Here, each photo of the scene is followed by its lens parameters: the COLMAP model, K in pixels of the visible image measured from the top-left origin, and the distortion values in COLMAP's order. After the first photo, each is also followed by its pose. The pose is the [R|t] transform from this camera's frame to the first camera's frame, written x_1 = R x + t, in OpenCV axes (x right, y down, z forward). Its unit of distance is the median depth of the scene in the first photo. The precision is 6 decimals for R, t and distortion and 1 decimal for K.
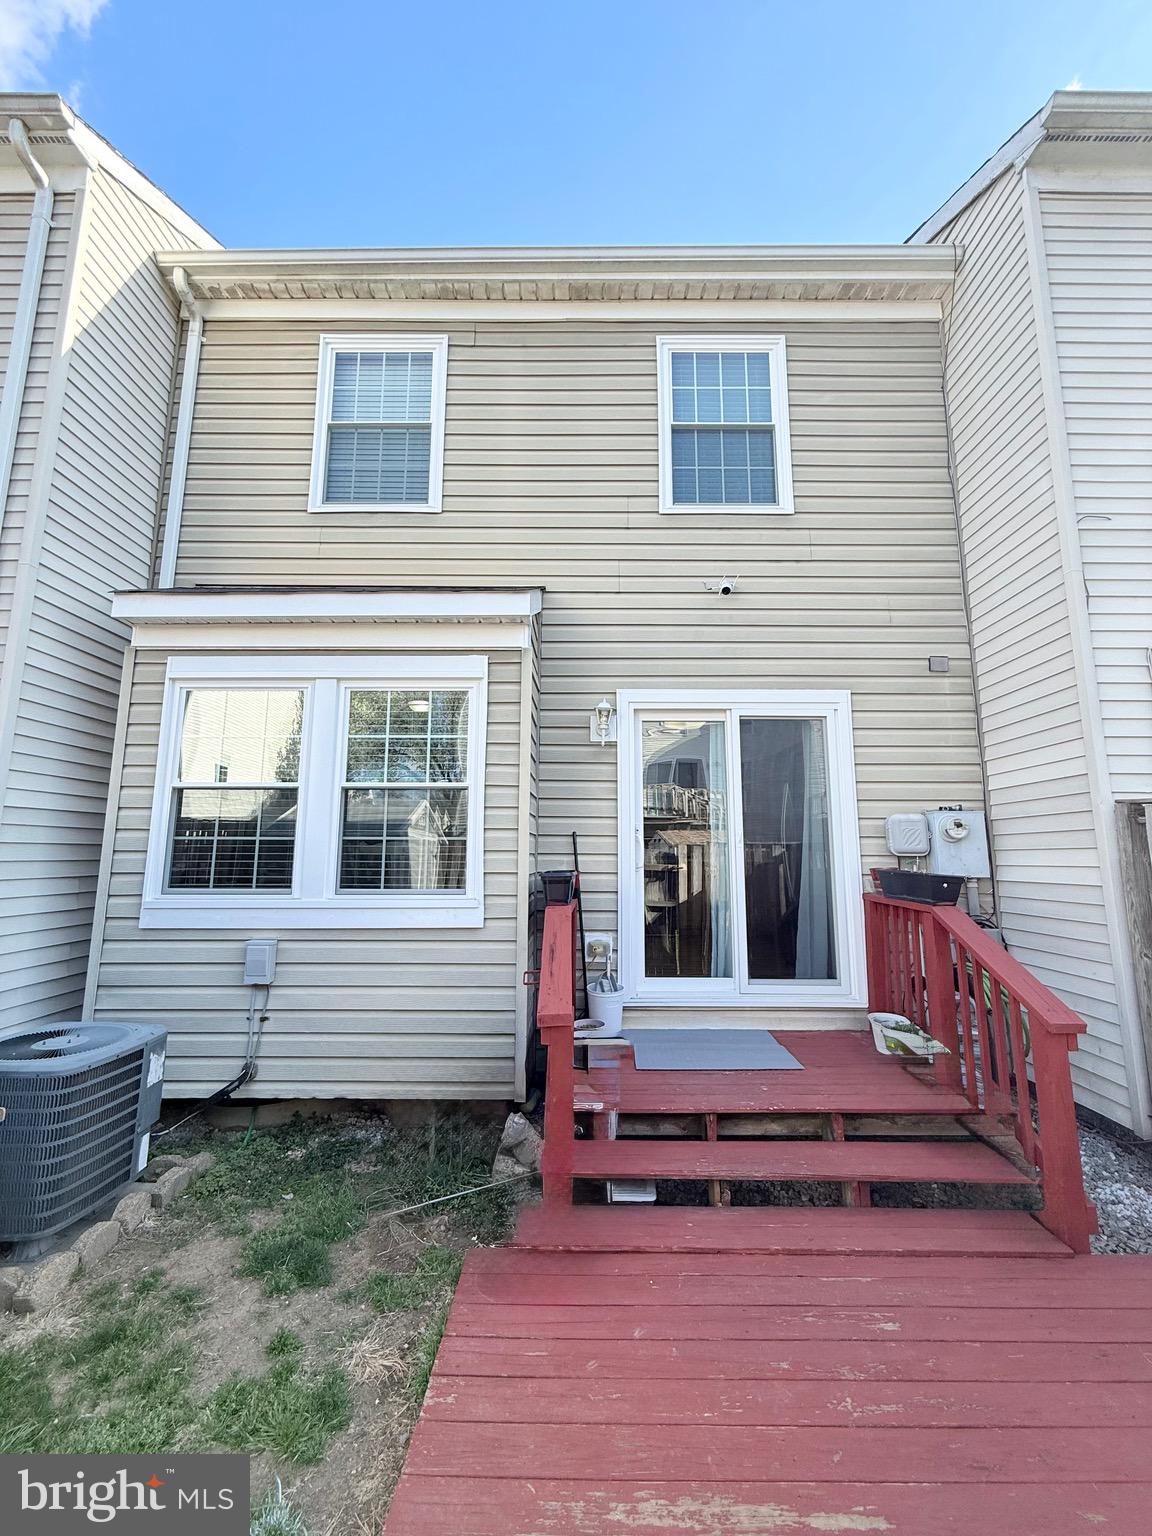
lens RADIAL K [[612.2, 0, 576.7], [0, 612.2, 763.5], [0, 0, 1]] dist [0.000231, 0.000084]
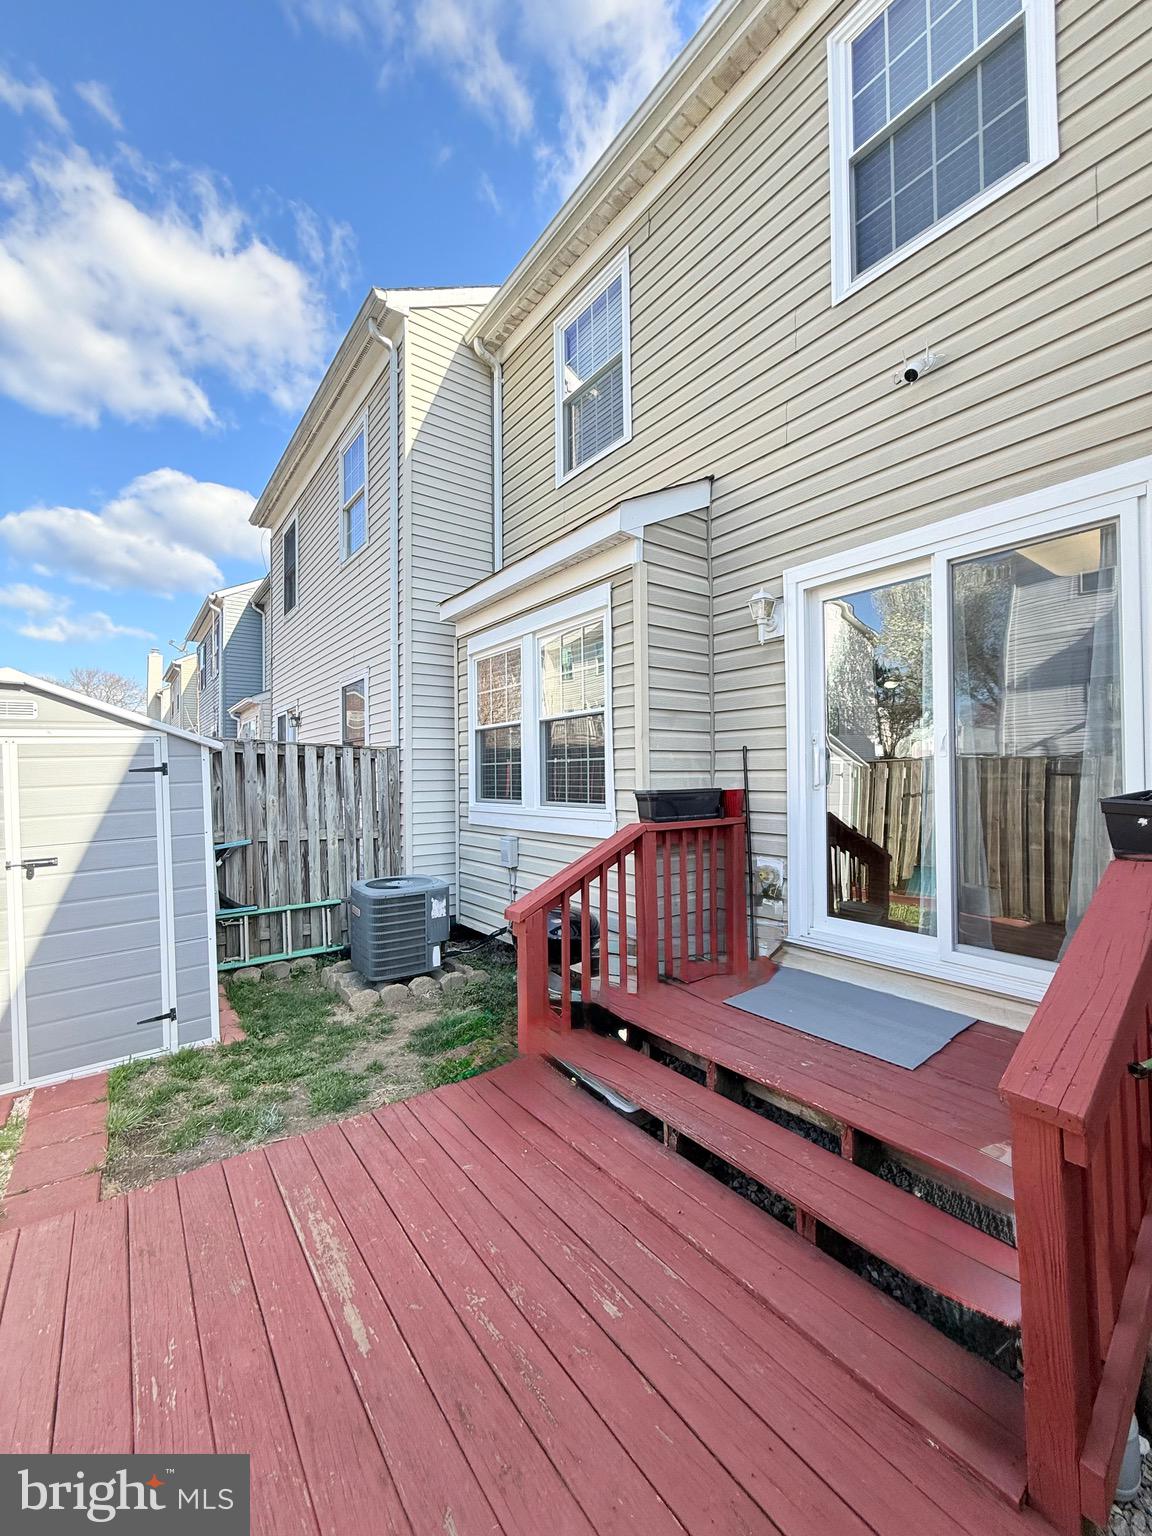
lens RADIAL K [[612.2, 0, 576.7], [0, 612.2, 763.5], [0, 0, 1]] dist [0.000231, 0.000084]
pose [[0.604290, -0.024765, -0.796380, 0.578871], [0.131627, 0.988886, 0.069127, 0.043351], [0.785817, -0.146598, 0.600834, 0.269054]]
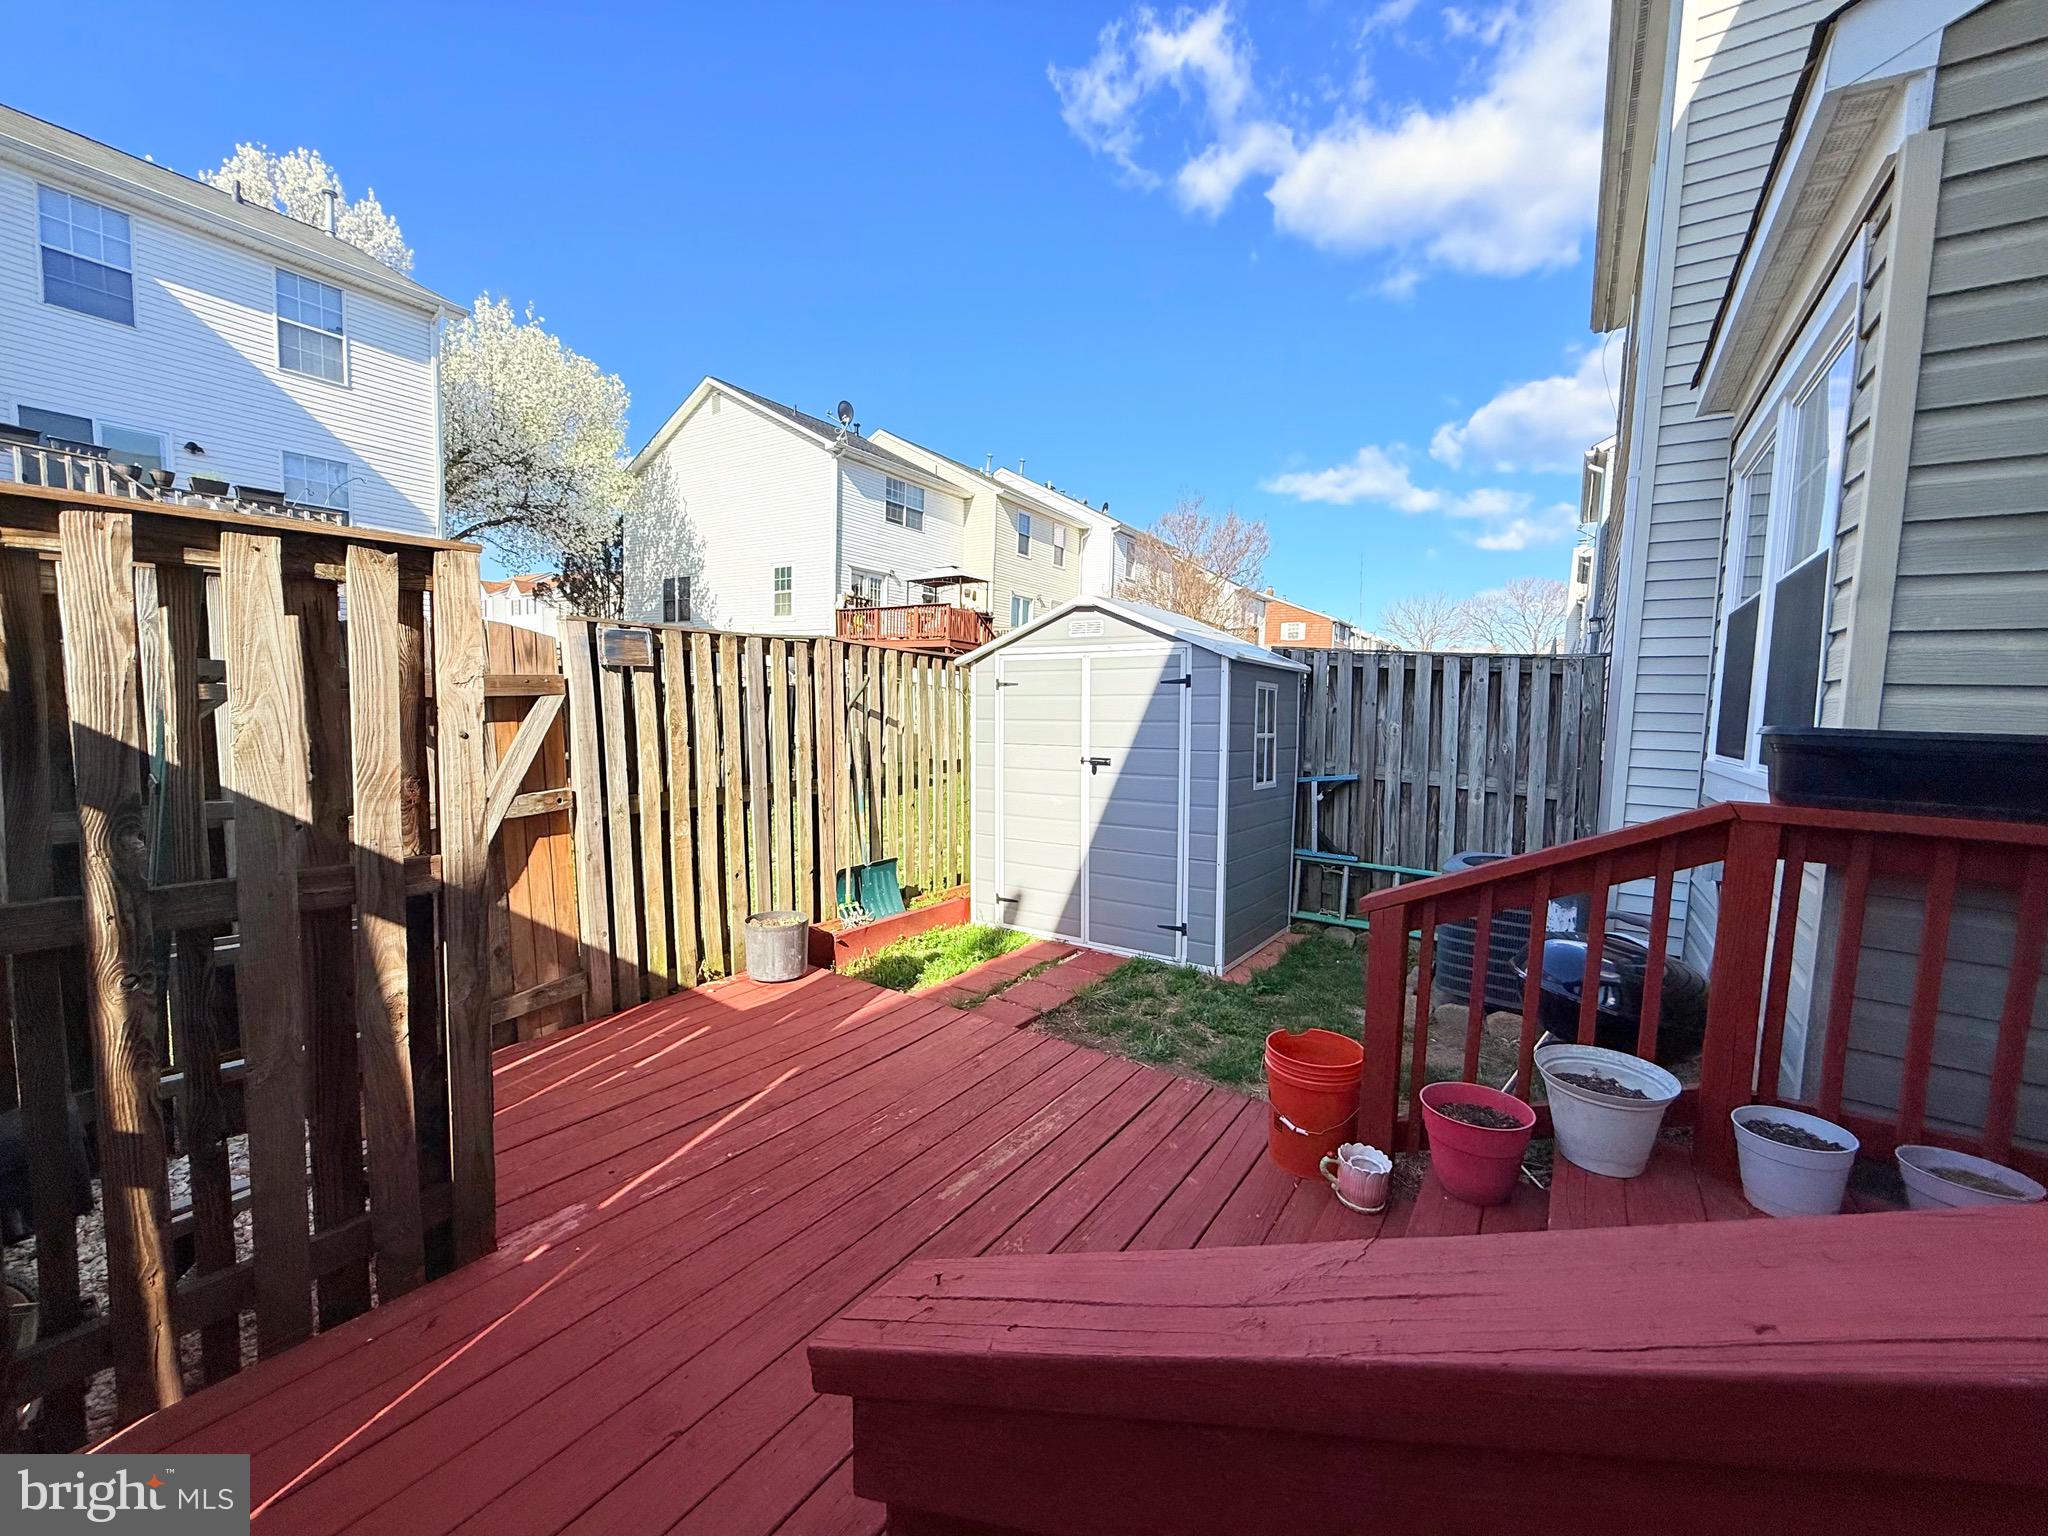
lens RADIAL K [[821.0, 0, 1024.0], [0, 821.0, 768.0], [0, 0, 1]] dist [-0.022562, -0.000015]
pose [[-0.564545, 0.045626, -0.824140, 0.599224], [0.092745, 0.995654, -0.008409, 0.136386], [0.820175, -0.081182, -0.566323, 0.745080]]
